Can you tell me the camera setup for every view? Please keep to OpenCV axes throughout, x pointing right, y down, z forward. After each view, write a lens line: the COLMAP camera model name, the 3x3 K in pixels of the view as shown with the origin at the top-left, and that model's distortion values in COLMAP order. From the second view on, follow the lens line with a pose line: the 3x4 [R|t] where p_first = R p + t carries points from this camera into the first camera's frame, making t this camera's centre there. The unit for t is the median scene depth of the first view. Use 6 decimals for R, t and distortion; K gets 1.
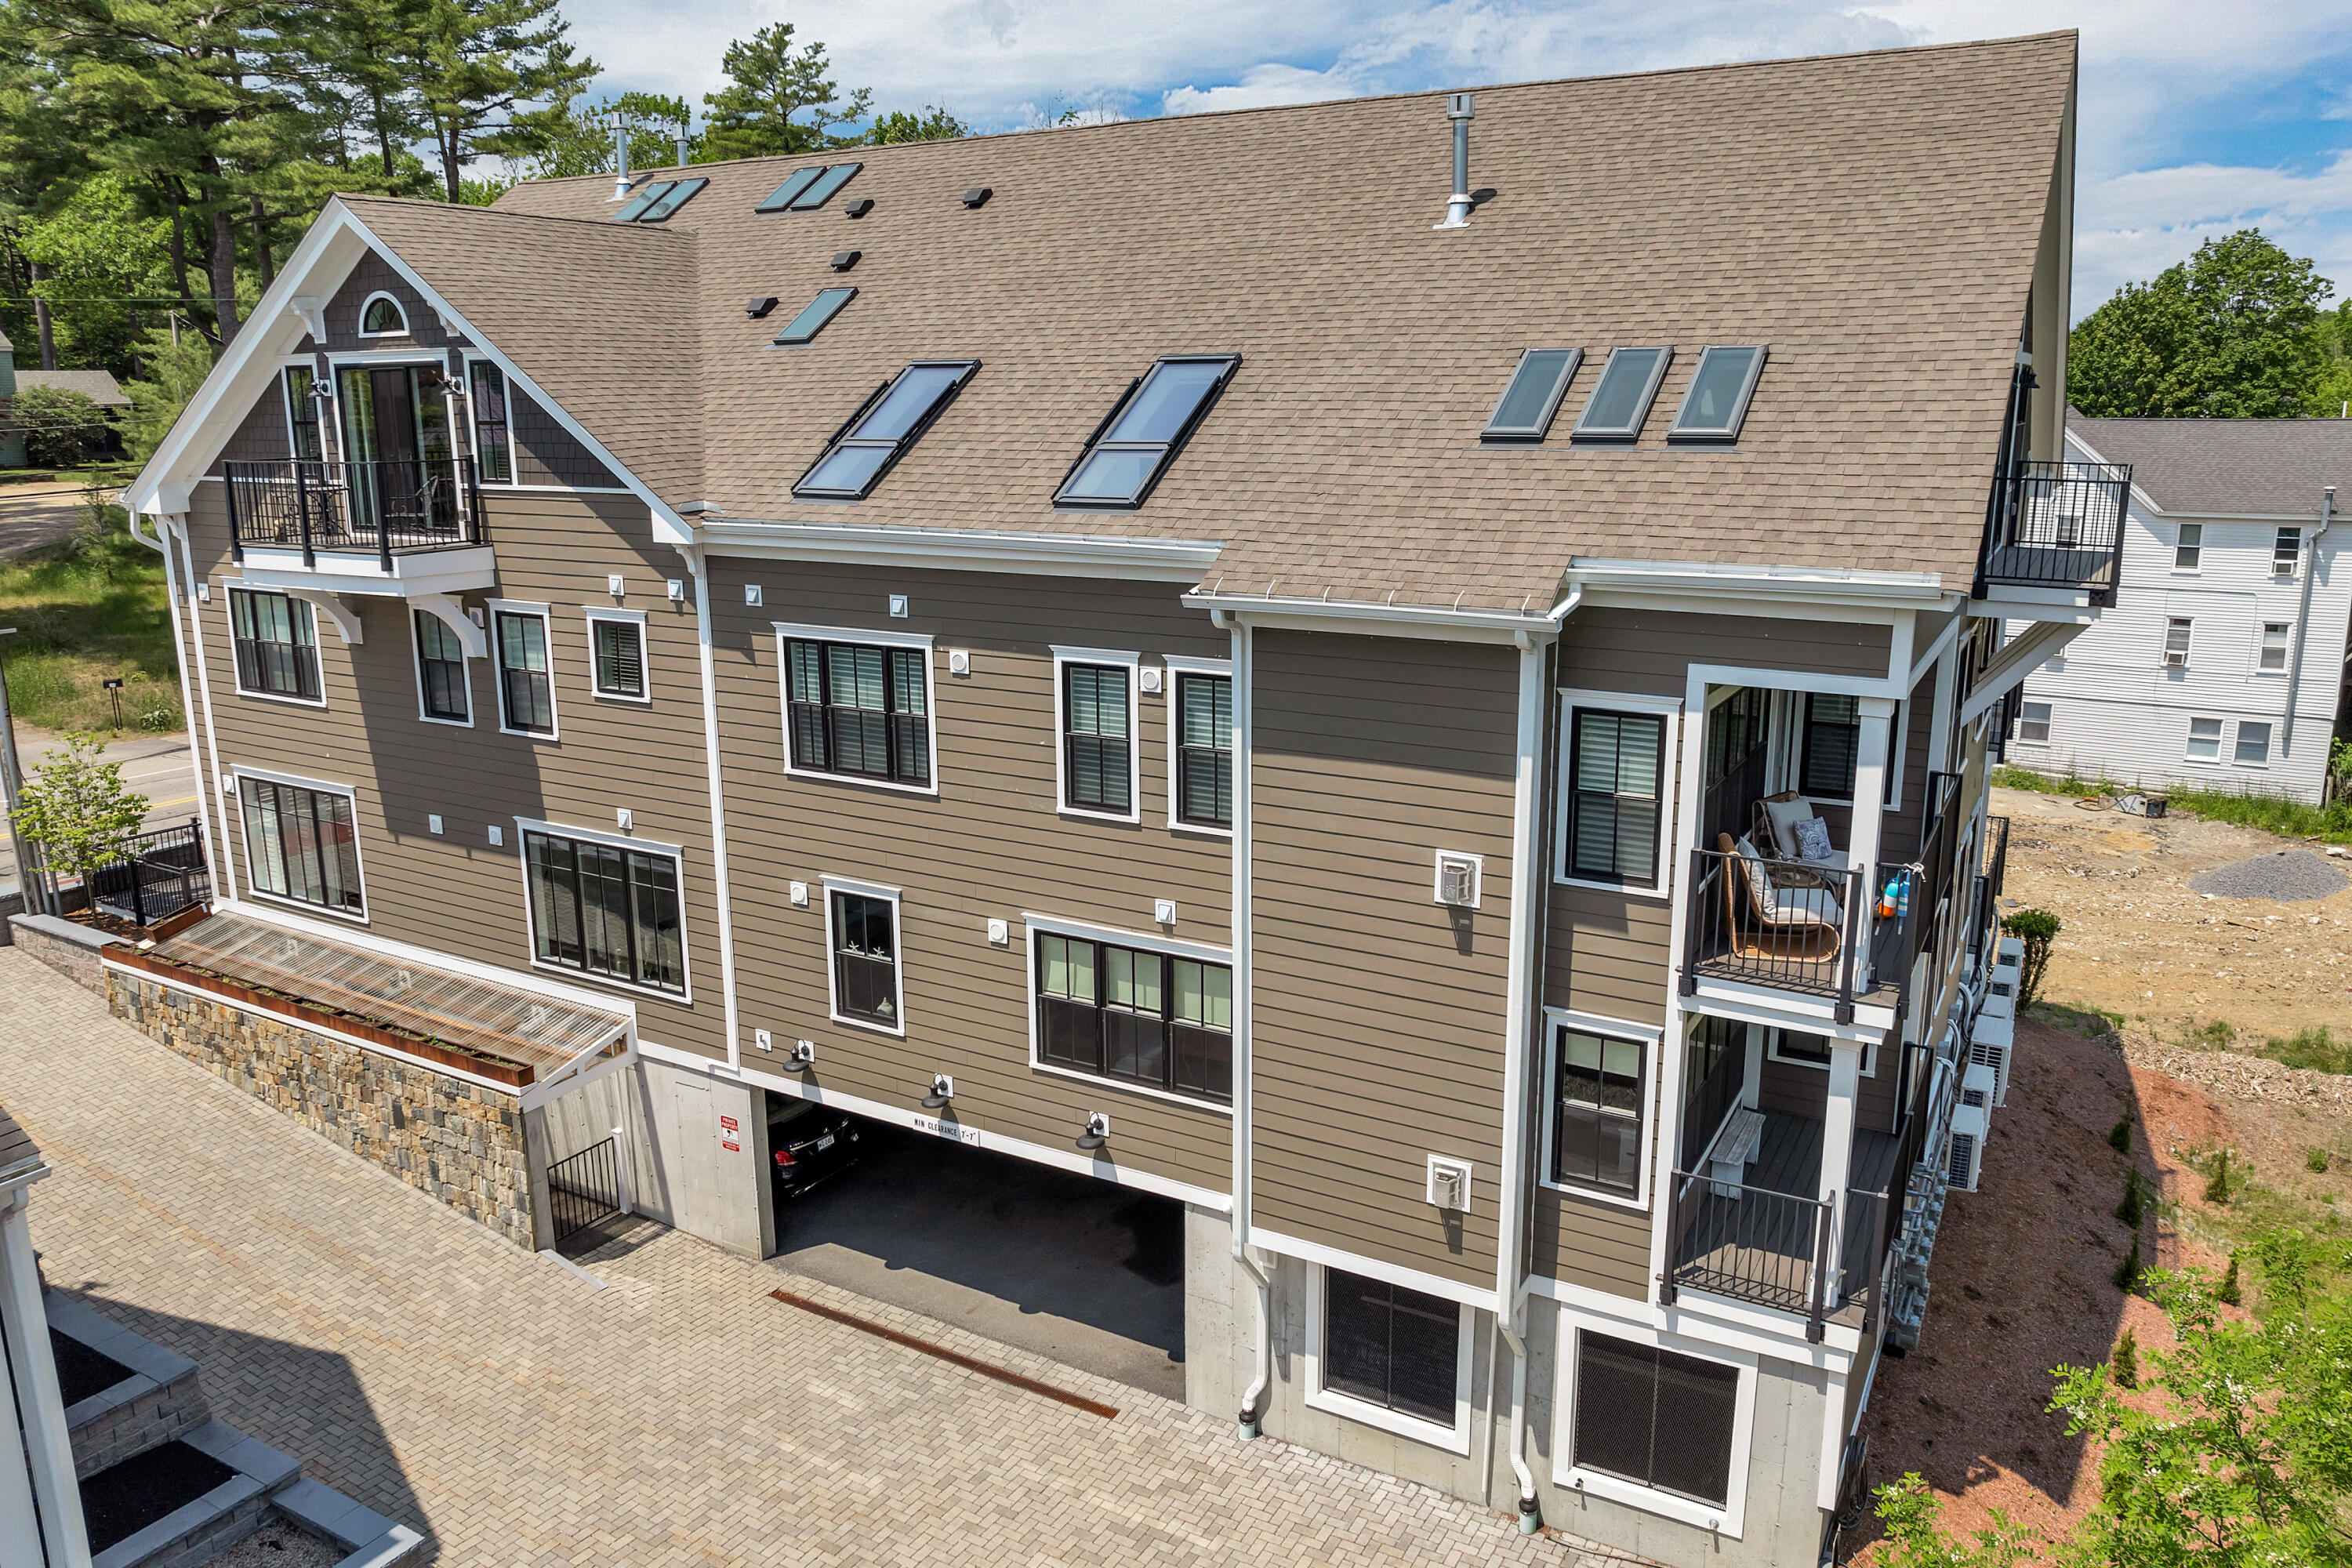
lens RADIAL K [[1655.8, 0, 1192.4], [0, 1655.8, 774.8], [0, 0, 1]] dist [-0.047126, 0.016197]
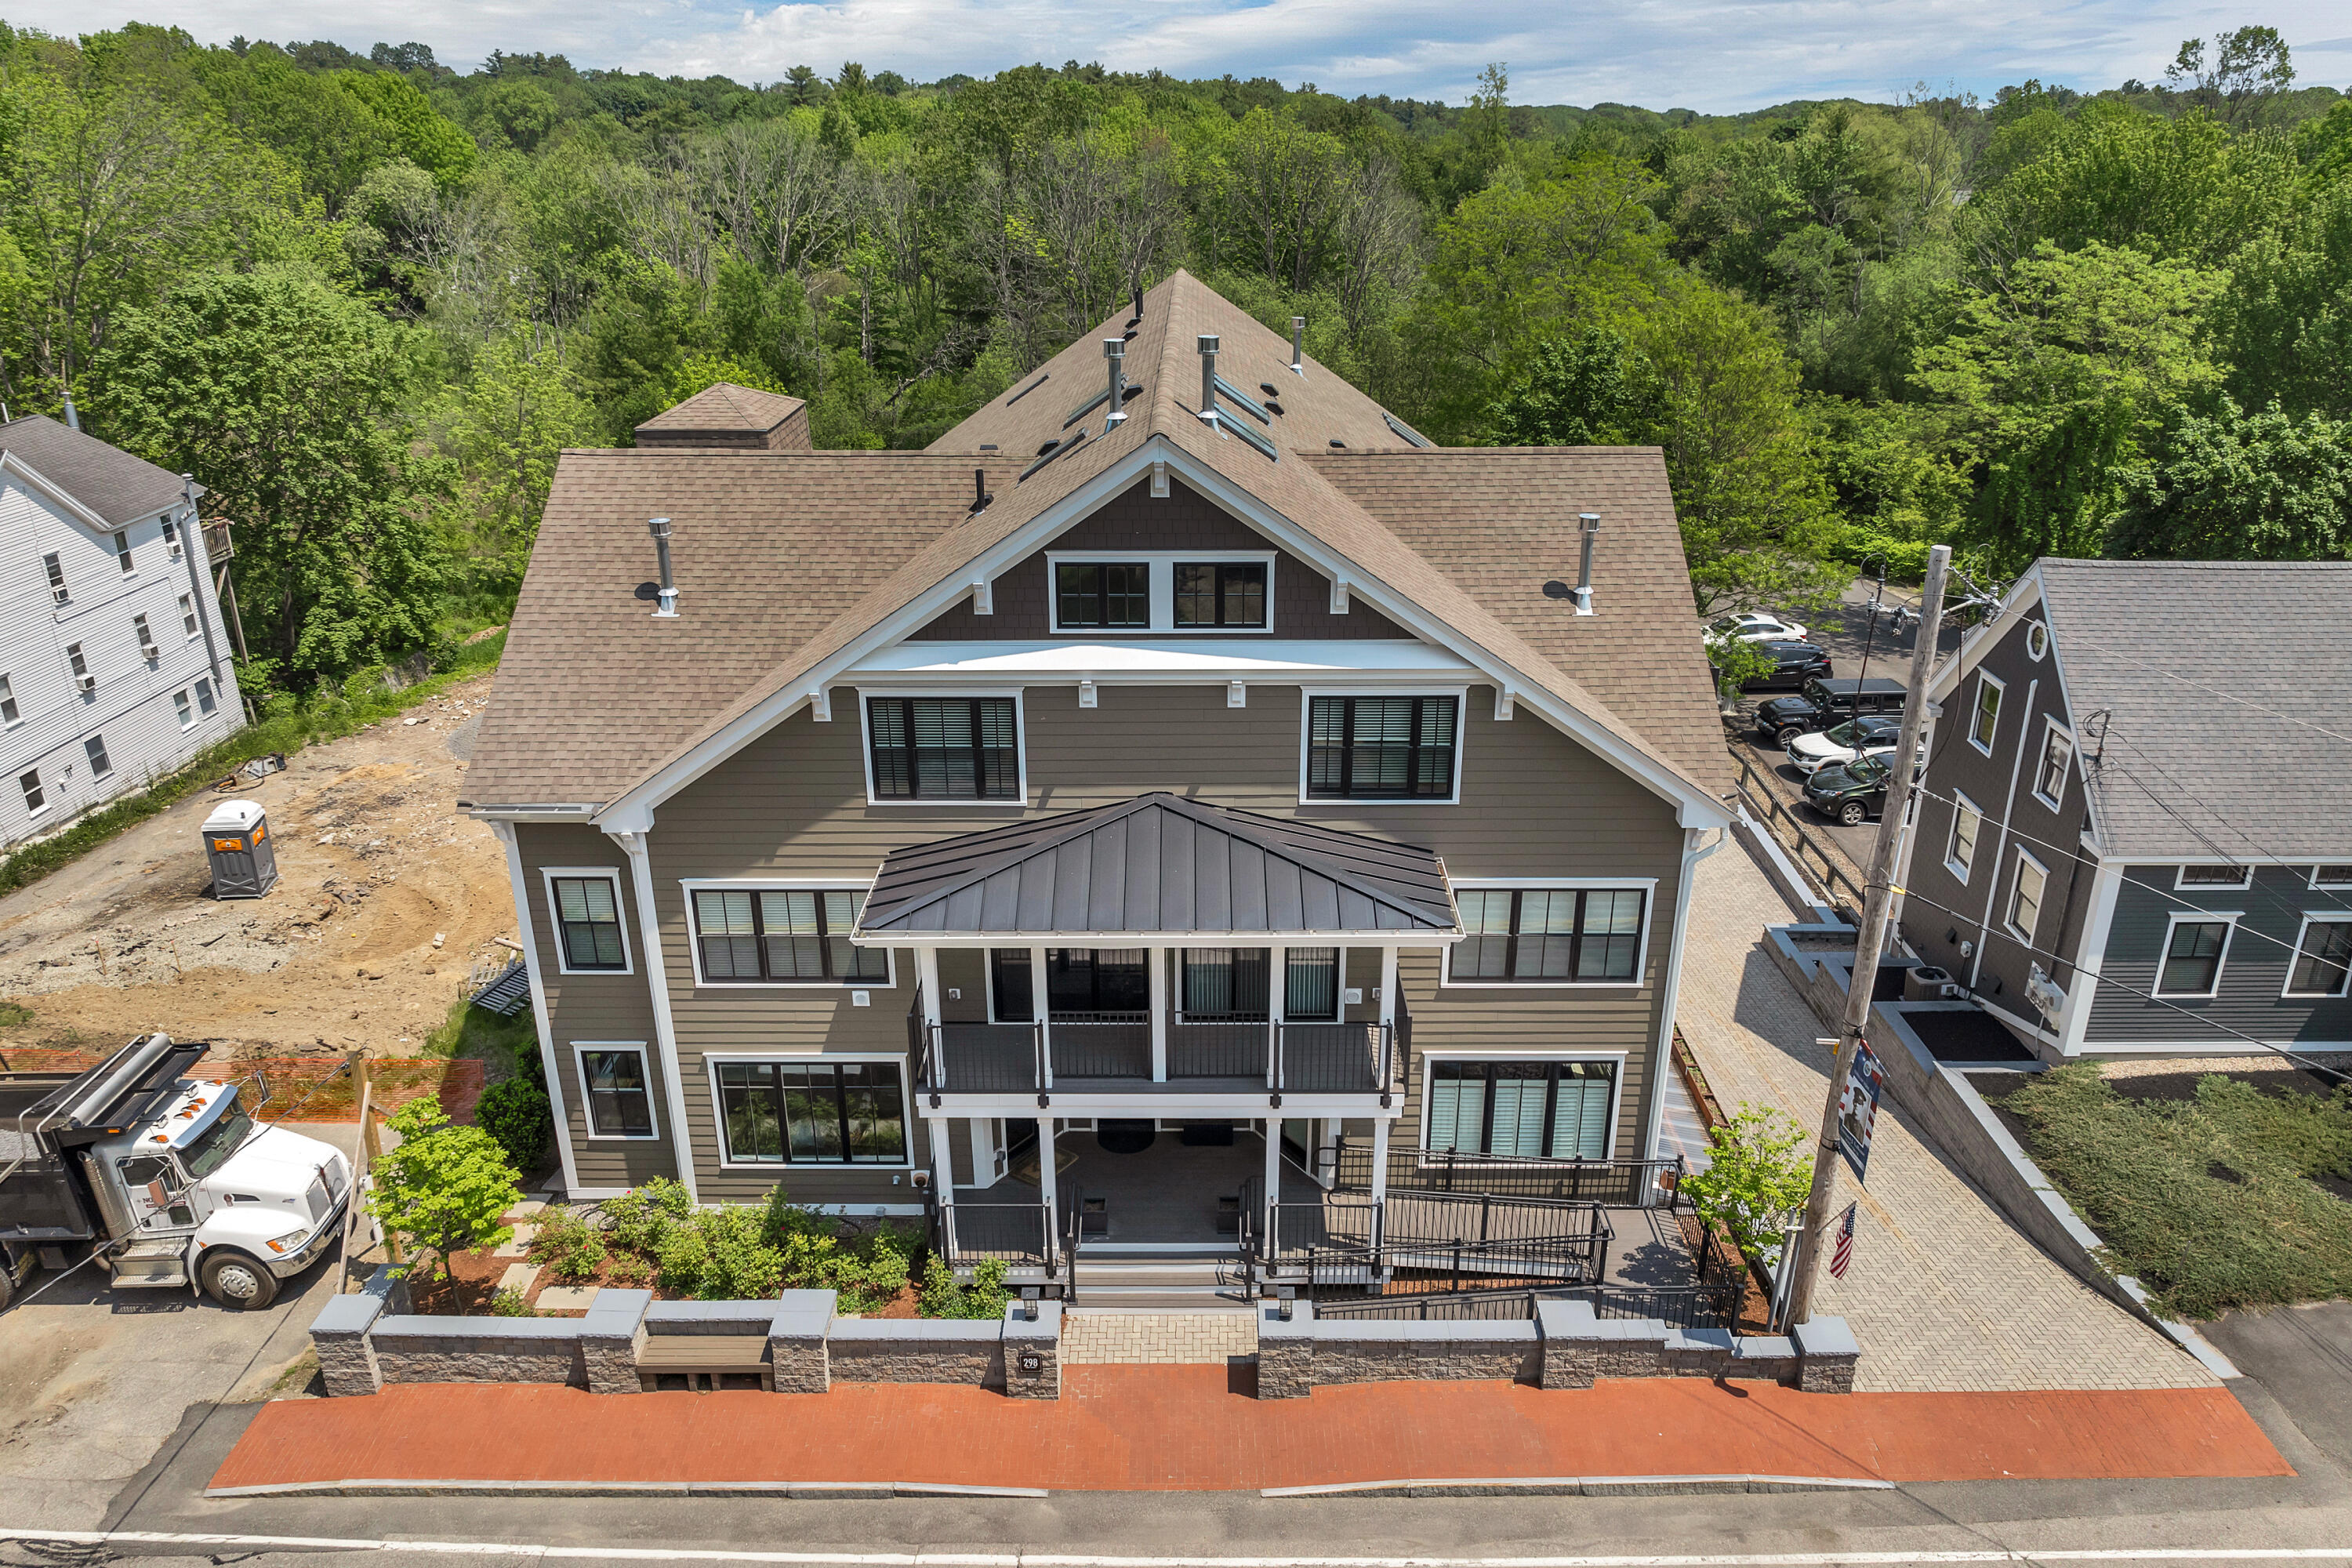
lens RADIAL K [[1655.8, 0, 1188.6], [0, 1655.8, 802.9], [0, 0, 1]] dist [-0.047126, 0.016197]
pose [[-0.488238, -0.326187, 0.809461, -1.434322], [0.205072, 0.858672, 0.469710, -0.770937], [-0.848274, 0.395328, -0.352344, 1.801272]]
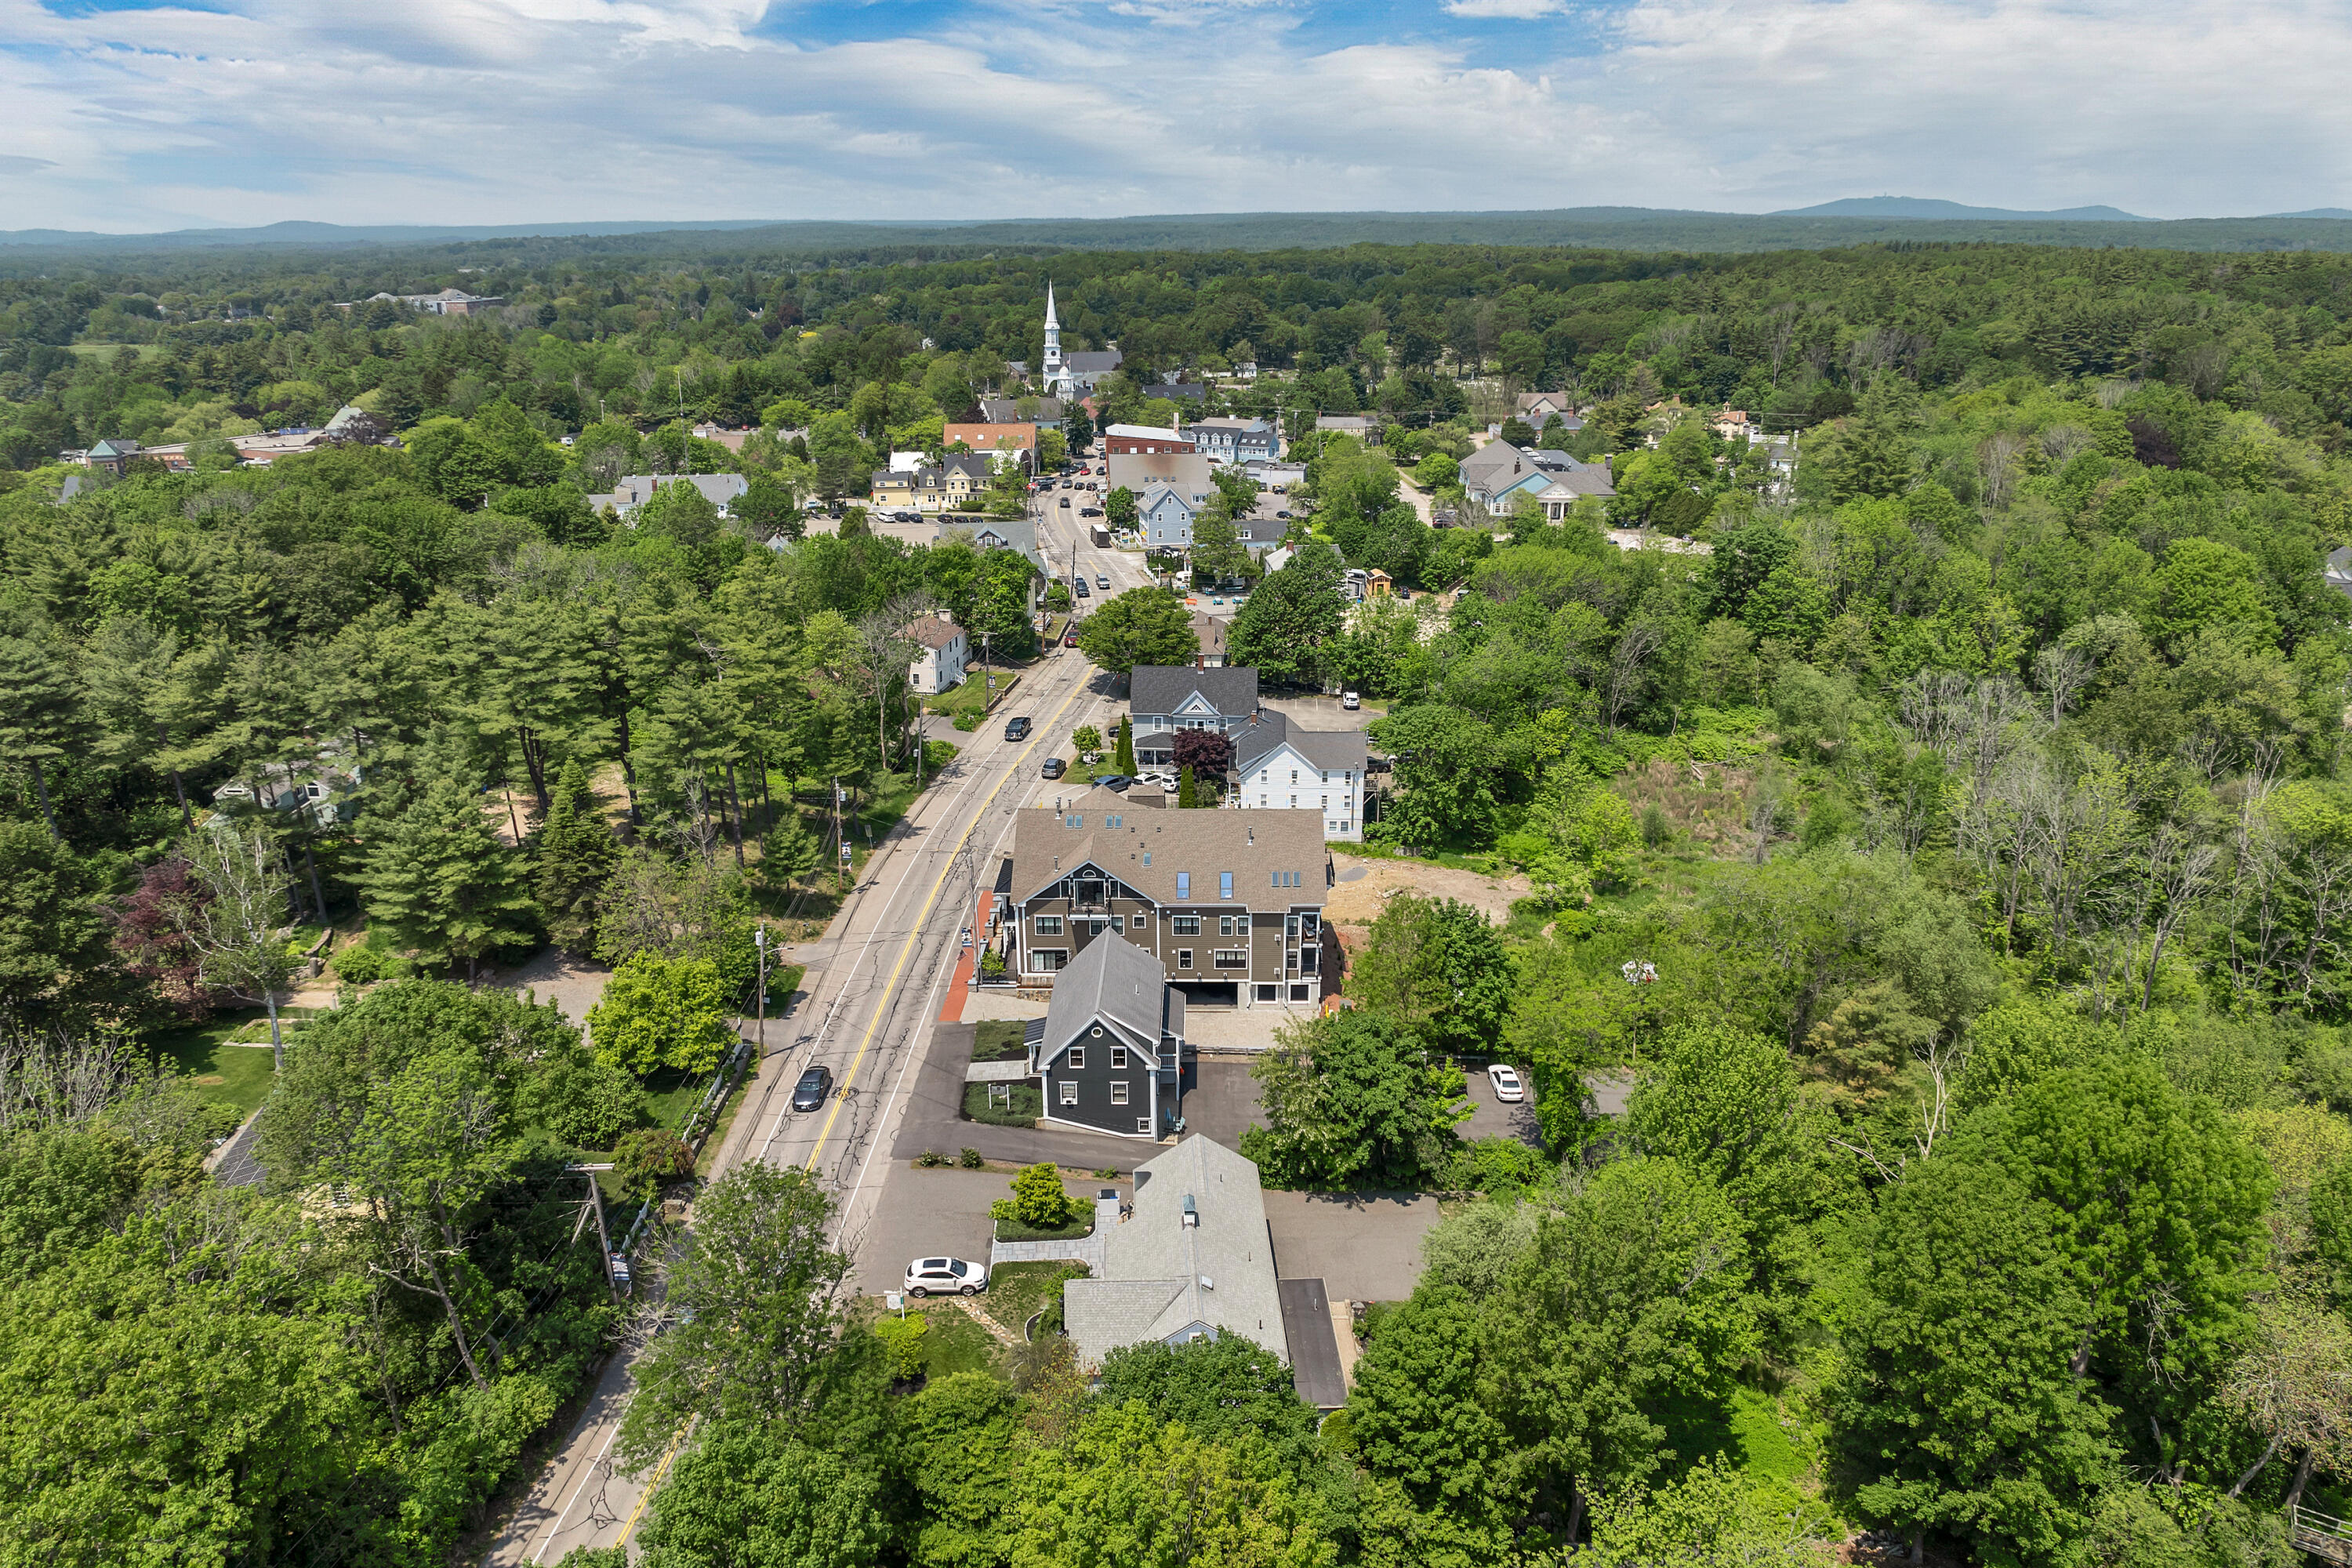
lens RADIAL K [[1655.8, 0, 1178.2], [0, 1655.8, 785.3], [0, 0, 1]] dist [-0.047126, 0.016197]
pose [[0.877947, -0.152298, 0.453889, -2.925955], [0.107138, 0.986509, 0.123779, -1.321053], [-0.466617, -0.060043, 0.882419, -4.554571]]
